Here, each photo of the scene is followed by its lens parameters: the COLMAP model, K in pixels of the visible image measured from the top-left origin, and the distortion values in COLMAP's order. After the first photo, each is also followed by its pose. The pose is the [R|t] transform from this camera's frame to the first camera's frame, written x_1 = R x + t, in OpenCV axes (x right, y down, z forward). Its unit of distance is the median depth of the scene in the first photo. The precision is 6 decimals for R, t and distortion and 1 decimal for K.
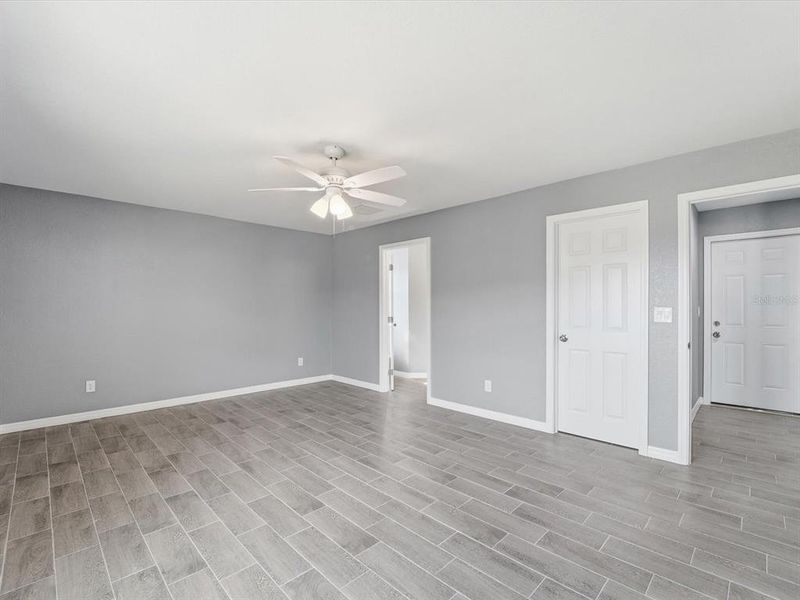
lens RADIAL K [[373.0, 0, 399.4], [0, 373.0, 307.0], [0, 0, 1]] dist [-0.024251, 0.000001]
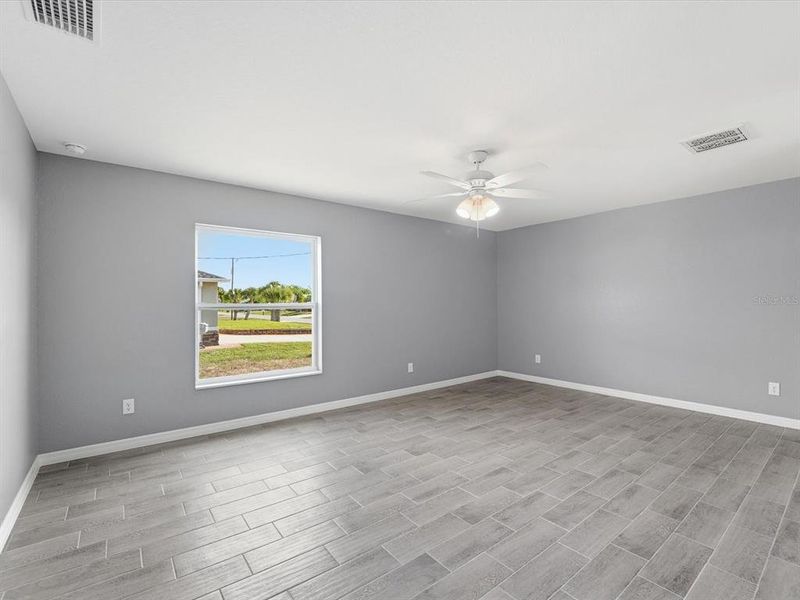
lens RADIAL K [[366.2, 0, 397.1], [0, 366.2, 300.5], [0, 0, 1]] dist [-0.018224, -0.000174]
pose [[-0.132544, -0.006205, -0.991158, 0.849117], [0.001443, 0.999978, -0.006453, -0.005394], [0.991176, -0.002285, -0.132533, 0.859530]]
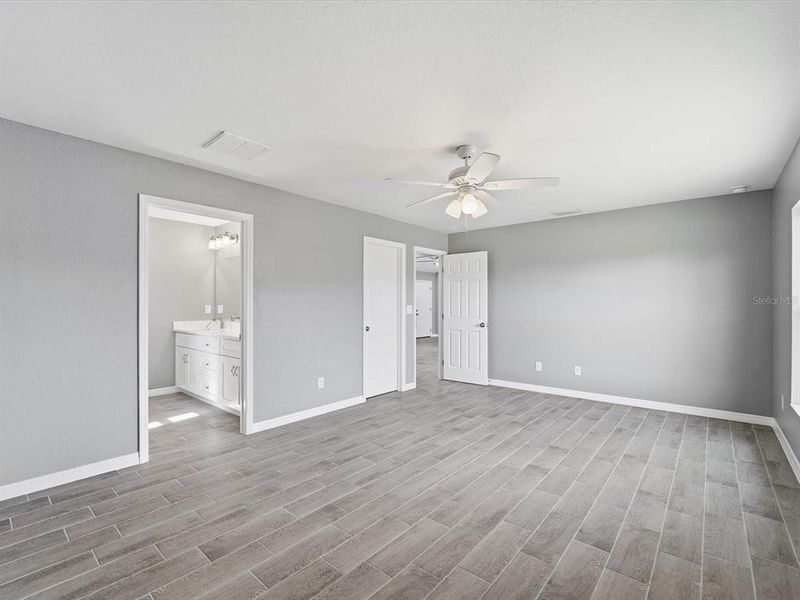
lens RADIAL K [[366.2, 0, 397.1], [0, 366.2, 300.5], [0, 0, 1]] dist [-0.018224, -0.000174]
pose [[-0.073192, 0.006932, 0.997294, -1.096424], [0.002960, 0.999973, -0.006734, -0.011763], [-0.997313, 0.002459, -0.073211, 1.197543]]
